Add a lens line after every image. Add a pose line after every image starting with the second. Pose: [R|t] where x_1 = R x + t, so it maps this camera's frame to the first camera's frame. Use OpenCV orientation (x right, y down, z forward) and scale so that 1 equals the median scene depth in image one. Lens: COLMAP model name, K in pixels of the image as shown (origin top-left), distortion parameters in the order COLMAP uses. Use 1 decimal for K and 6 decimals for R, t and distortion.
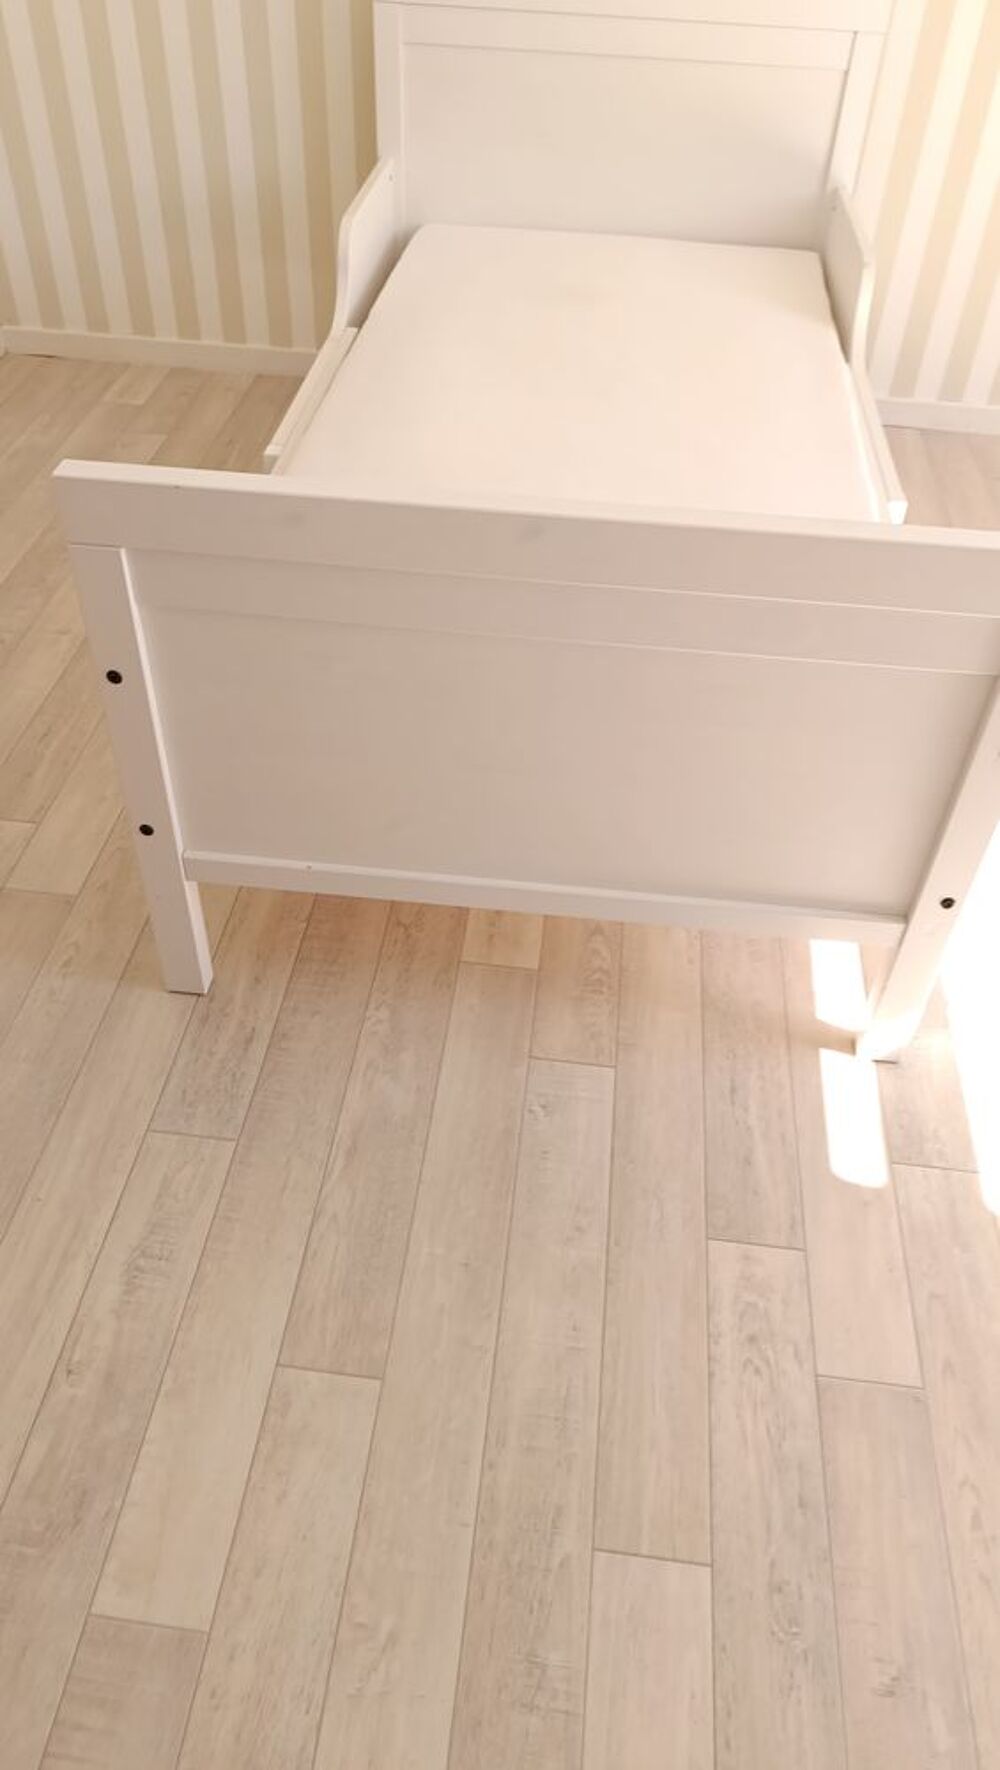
lens RADIAL K [[1208.9, 0, 506.5], [0, 1208.9, 872.3], [0, 0, 1]] dist [0.055305, -0.094141]
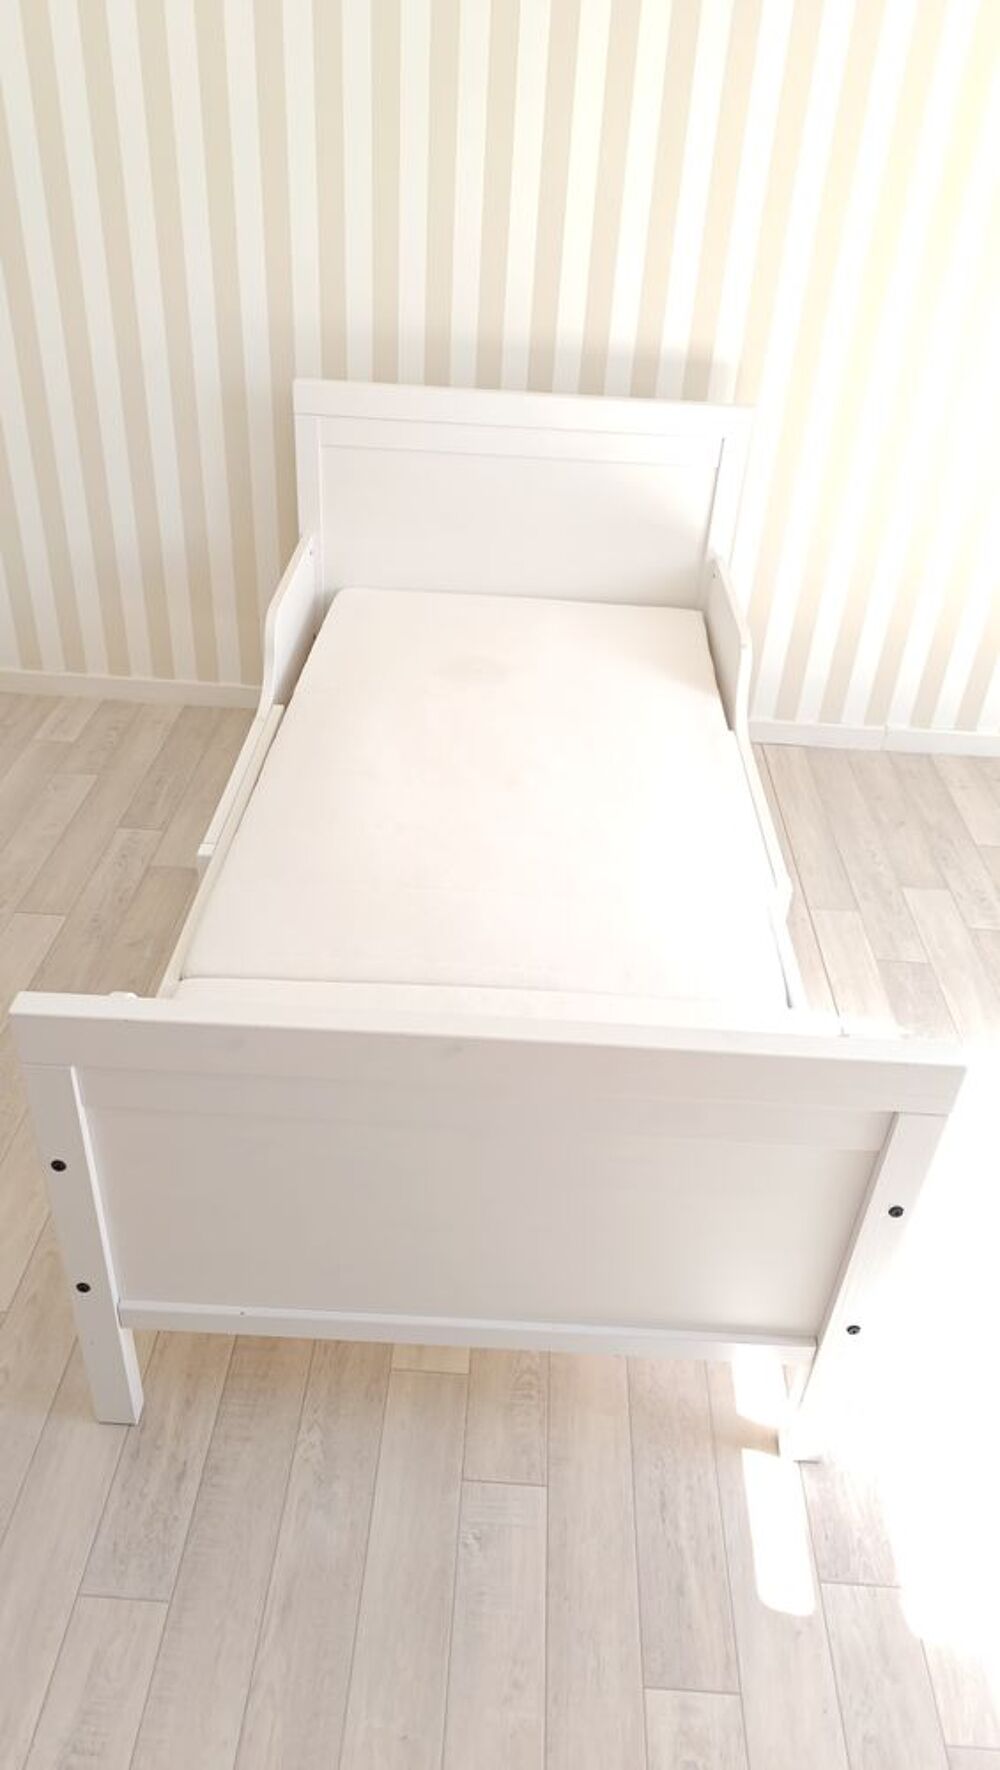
lens RADIAL K [[1228.2, 0, 498.2], [0, 1228.2, 865.1], [0, 0, 1]] dist [0.004708, -0.005172]
pose [[0.997920, -0.023058, 0.060194, -0.000805], [0.031875, 0.988188, -0.149896, -0.200674], [-0.056026, 0.151503, 0.986868, -0.090397]]
